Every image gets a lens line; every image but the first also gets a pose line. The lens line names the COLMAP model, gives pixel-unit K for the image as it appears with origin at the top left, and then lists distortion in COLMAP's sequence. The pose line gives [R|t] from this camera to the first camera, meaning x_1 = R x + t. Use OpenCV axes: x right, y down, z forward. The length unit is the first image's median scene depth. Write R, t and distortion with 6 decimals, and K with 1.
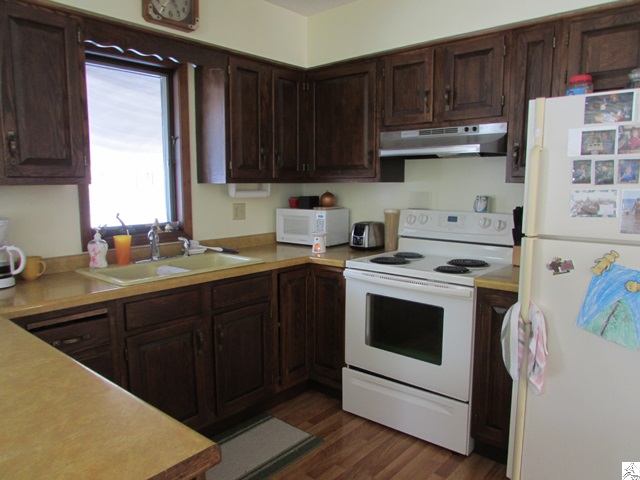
lens RADIAL K [[465.5, 0, 320.0], [0, 465.5, 240.0], [0, 0, 1]] dist [-0.080449, 0.061835]
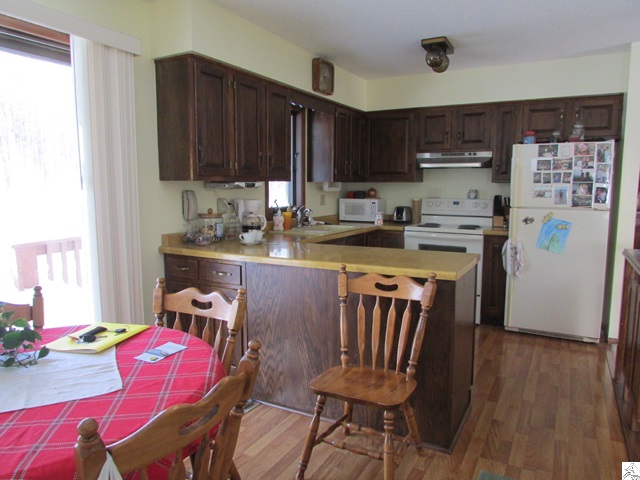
lens RADIAL K [[465.5, 0, 320.0], [0, 465.5, 240.0], [0, 0, 1]] dist [-0.080449, 0.061835]
pose [[0.977127, -0.022127, 0.211504, -0.688796], [0.022436, 0.999748, 0.000938, 0.094498], [-0.211472, 0.003829, 0.977377, -0.706283]]
